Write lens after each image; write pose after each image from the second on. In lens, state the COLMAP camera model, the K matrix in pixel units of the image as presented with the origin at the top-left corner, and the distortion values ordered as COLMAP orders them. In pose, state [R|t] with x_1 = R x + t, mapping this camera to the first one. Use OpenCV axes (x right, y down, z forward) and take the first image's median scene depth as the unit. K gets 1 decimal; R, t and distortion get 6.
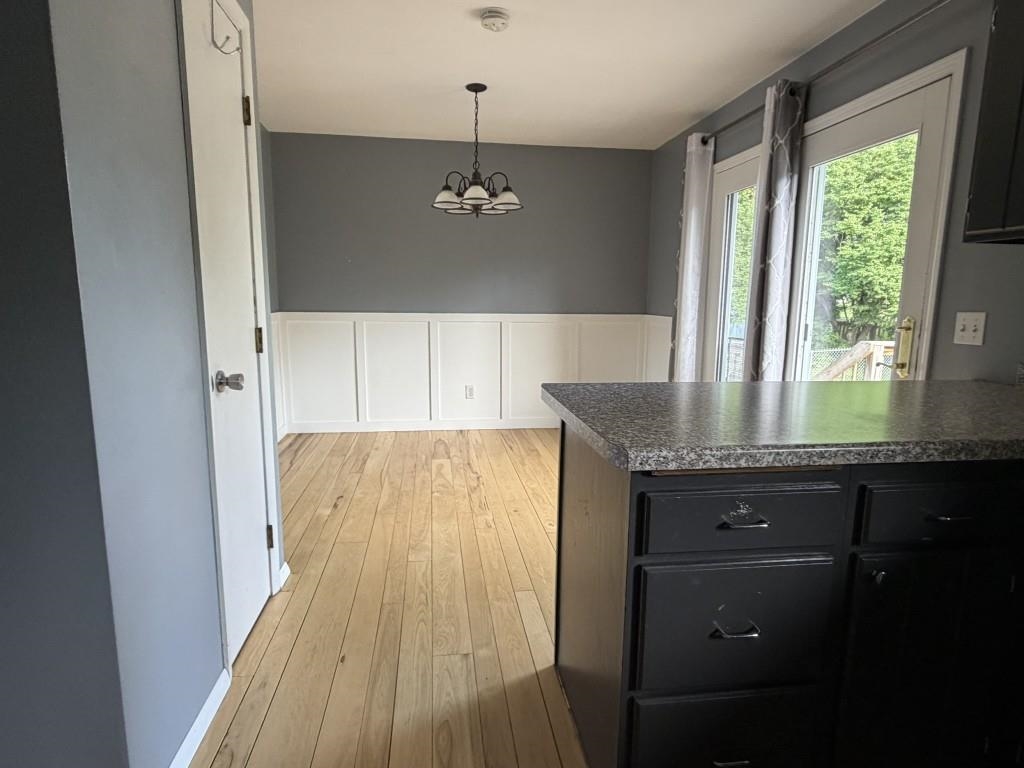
lens RADIAL K [[573.1, 0, 506.3], [0, 573.1, 384.3], [0, 0, 1]] dist [0.005680, -0.000936]
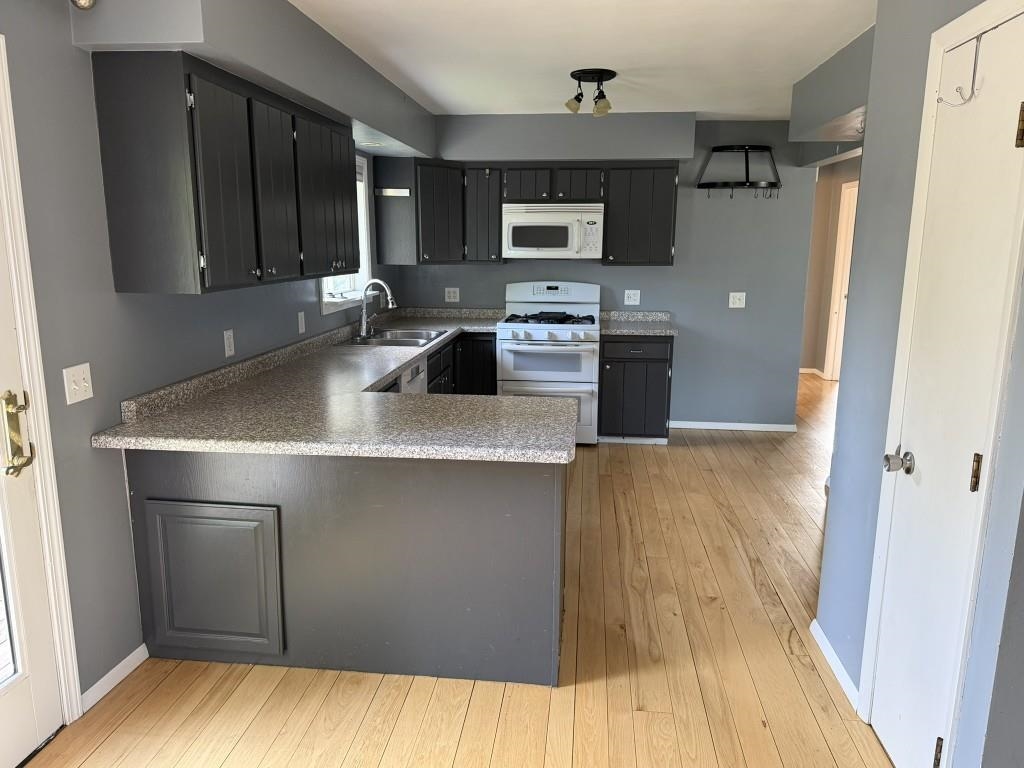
lens RADIAL K [[753.8, 0, 512.0], [0, 753.8, 384.0], [0, 0, 1]] dist [0.002224, -0.000761]
pose [[-0.973500, -0.064553, 0.219387, -0.062318], [0.013789, 0.941018, 0.338077, -0.307670], [-0.228271, 0.332143, -0.915190, 1.227407]]
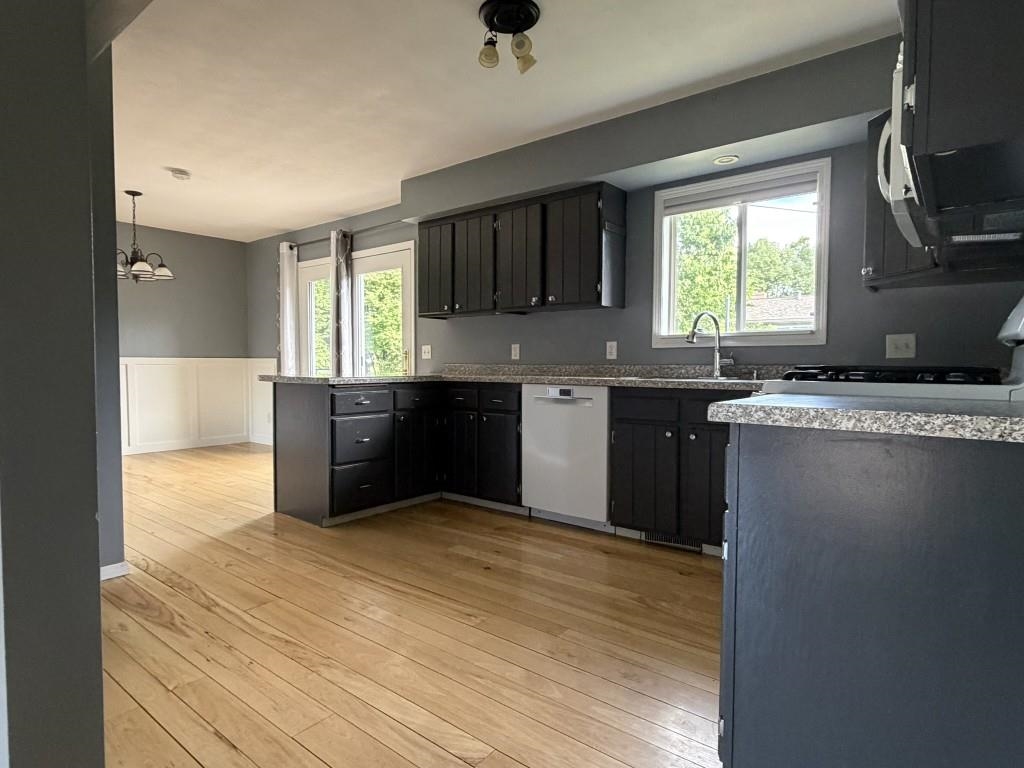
lens RADIAL K [[573.1, 0, 506.3], [0, 573.1, 384.3], [0, 0, 1]] dist [0.005680, -0.000936]
pose [[0.723364, -0.036227, 0.689516, -0.407807], [0.110458, 0.991833, -0.063770, 0.149427], [-0.681575, 0.122291, 0.721457, -0.625263]]
